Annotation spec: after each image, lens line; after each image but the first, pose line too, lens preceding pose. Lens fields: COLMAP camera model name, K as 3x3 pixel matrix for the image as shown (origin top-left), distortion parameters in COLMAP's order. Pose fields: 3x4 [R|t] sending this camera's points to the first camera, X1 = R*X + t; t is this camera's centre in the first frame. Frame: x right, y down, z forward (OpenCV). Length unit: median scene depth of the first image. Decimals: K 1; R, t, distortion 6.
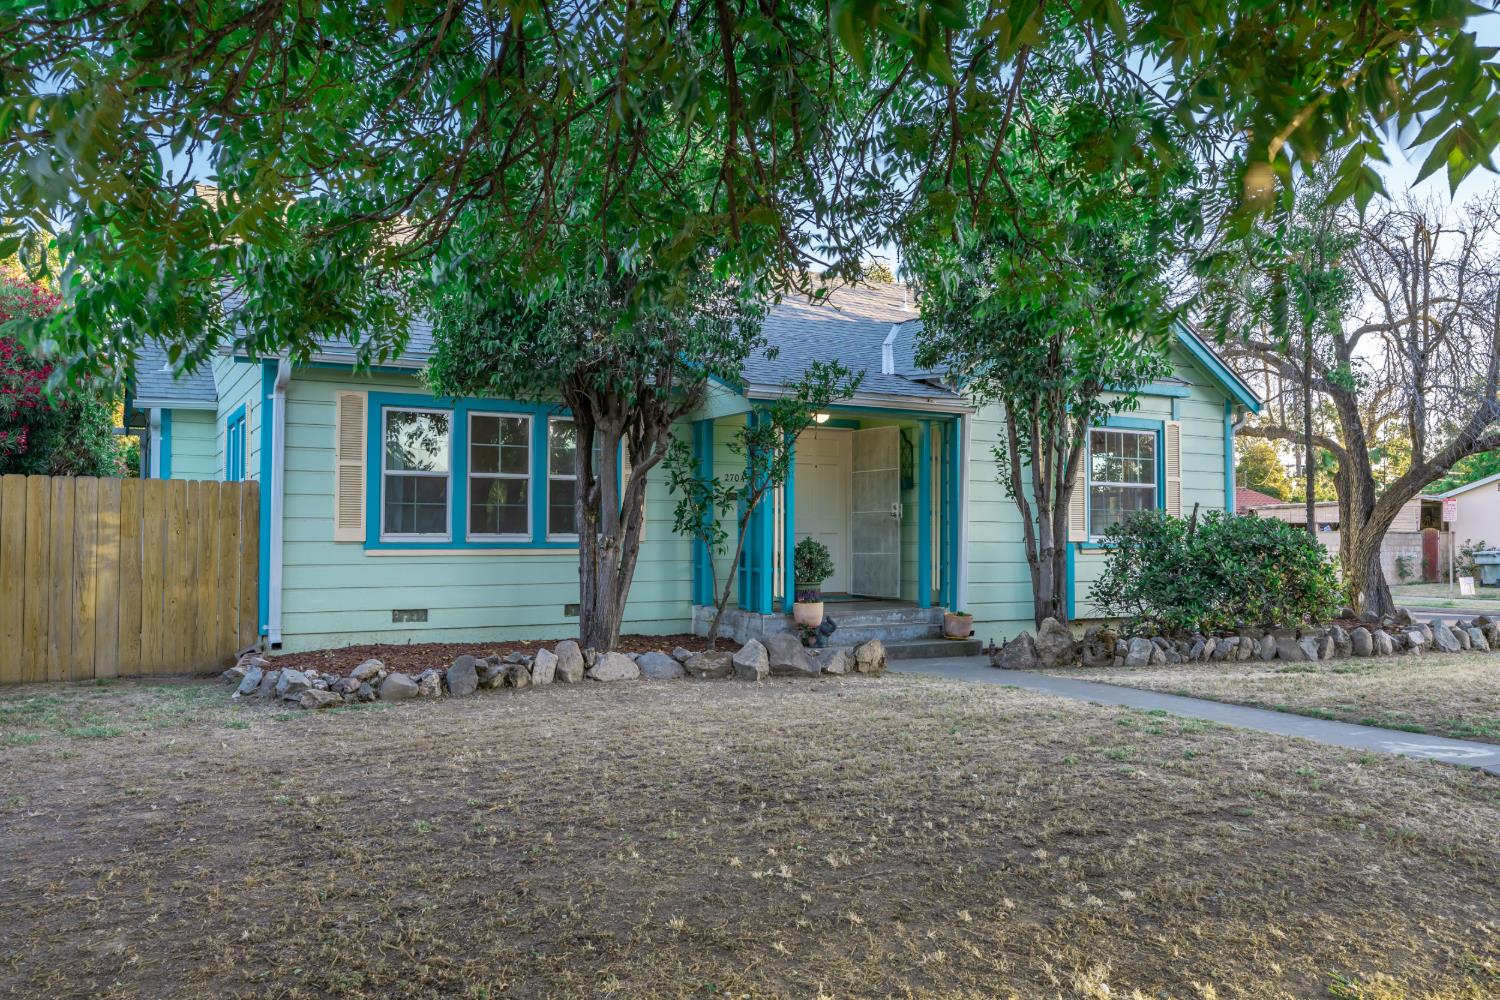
lens RADIAL K [[1182.5, 0, 752.3], [0, 1182.5, 502.9], [0, 0, 1]] dist [-0.007017, -0.004924]
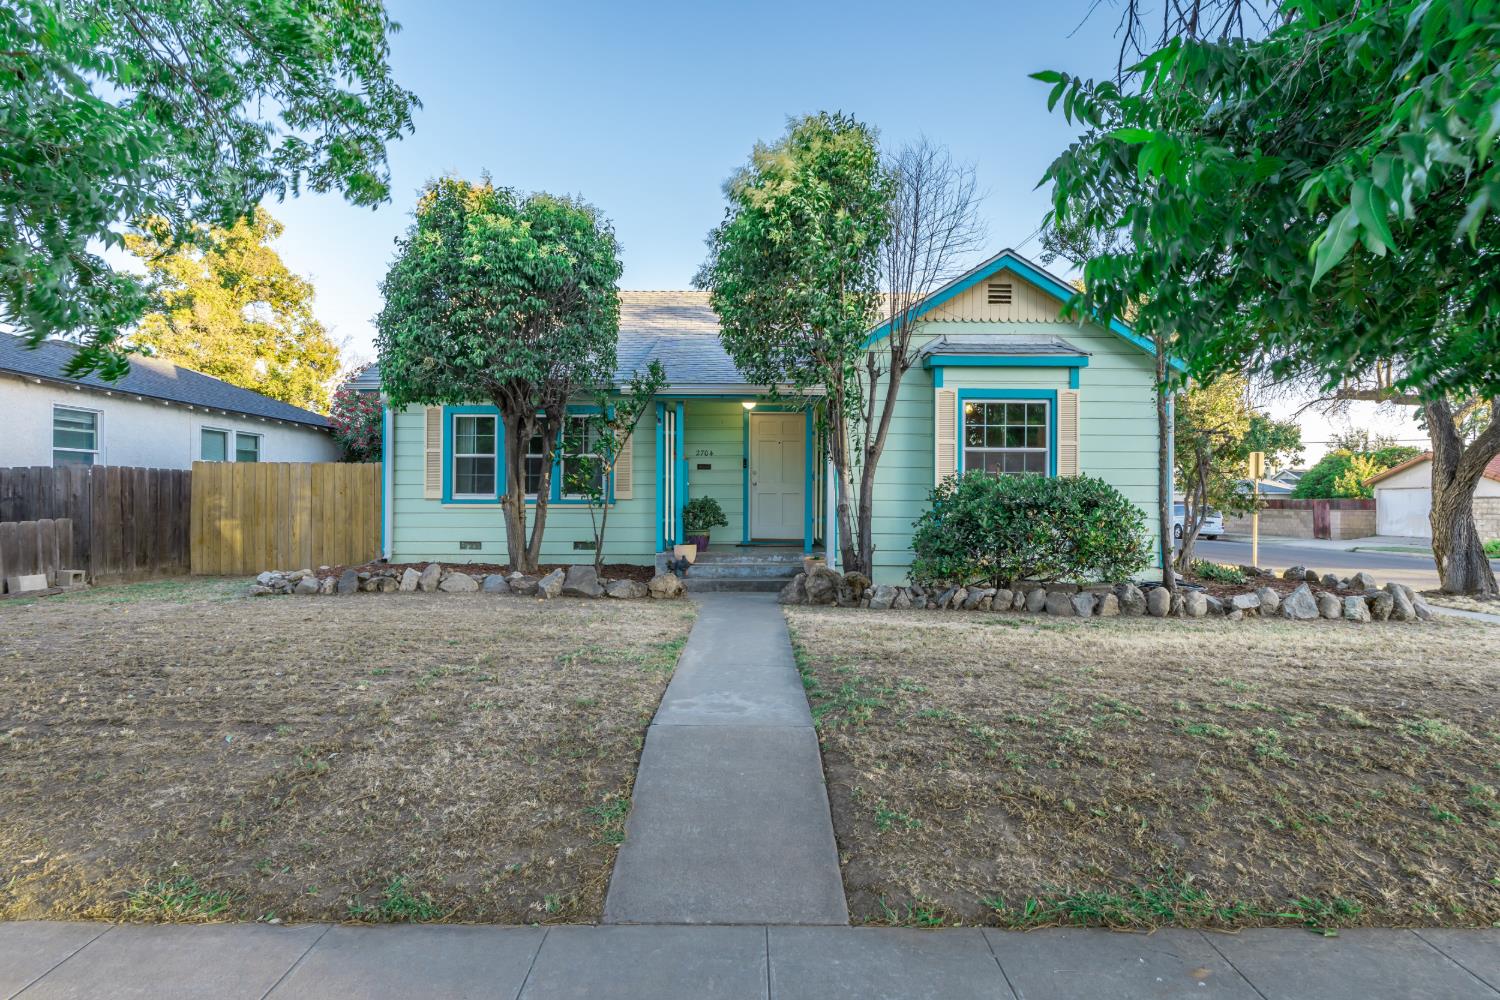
lens RADIAL K [[788.8, 0, 748.8], [0, 788.8, 496.0], [0, 0, 1]] dist [-0.005666, -0.000284]
pose [[0.868466, -0.001453, -0.495746, 0.566748], [0.012187, 0.999756, 0.018420, 0.014156], [0.495598, -0.022039, 0.868272, 0.273063]]
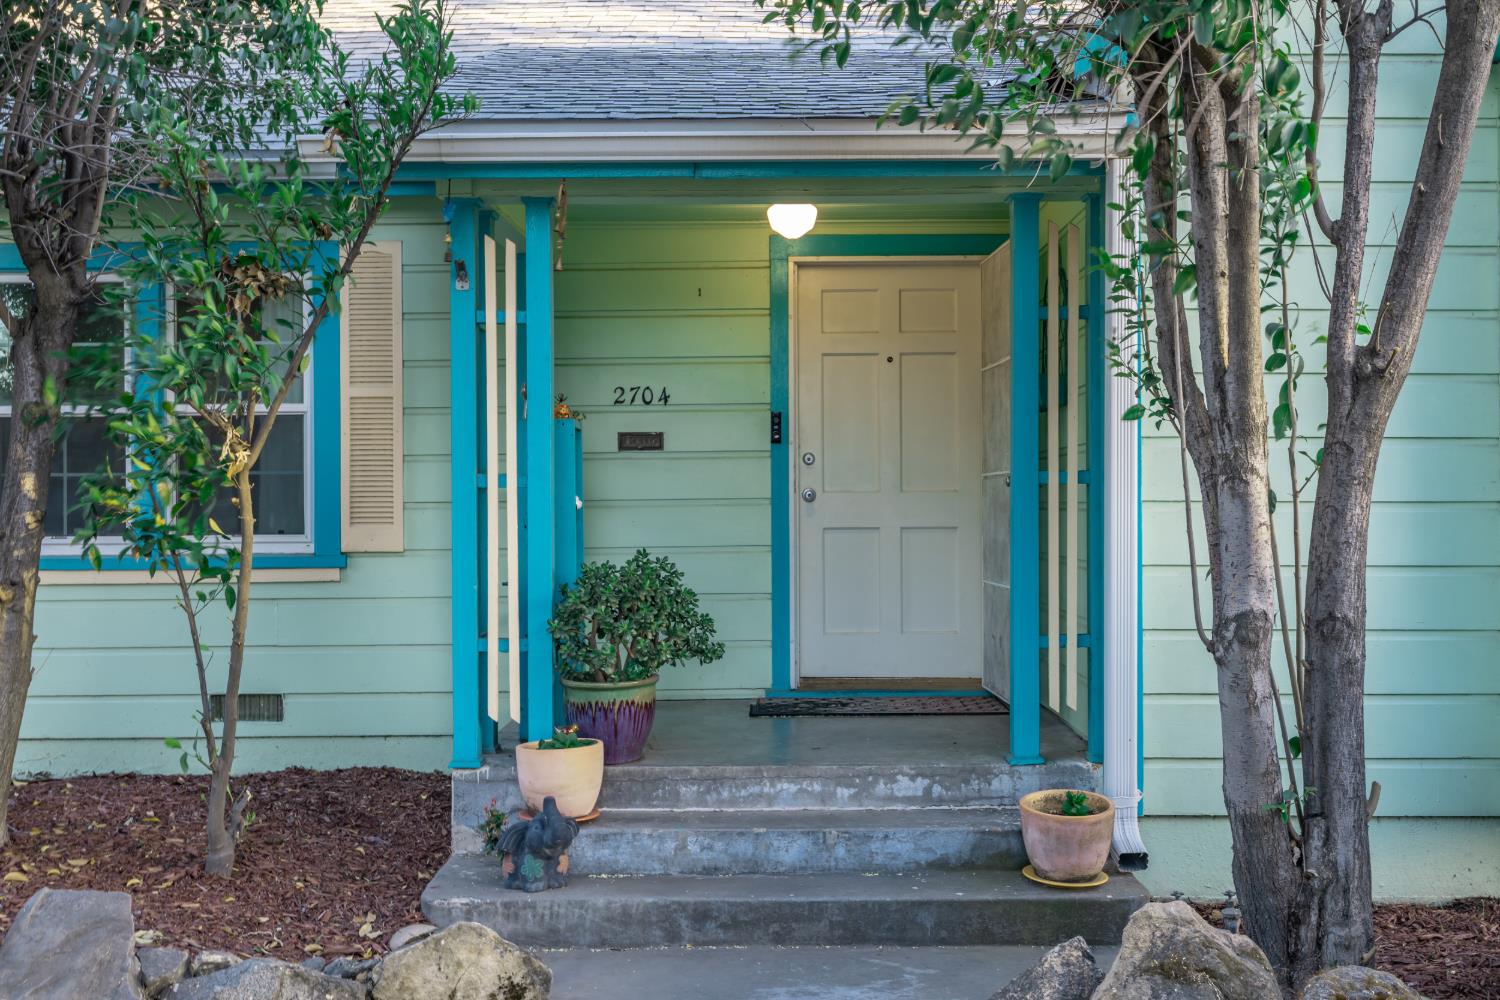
lens RADIAL K [[1511.8, 0, 749.4], [0, 1511.8, 499.6], [0, 0, 1]] dist [0.012014, 0.000000]
pose [[0.866497, -0.005600, -0.499151, 0.330140], [0.019628, 0.999546, 0.022859, 0.004004], [0.498796, -0.029604, 0.866214, 0.659624]]
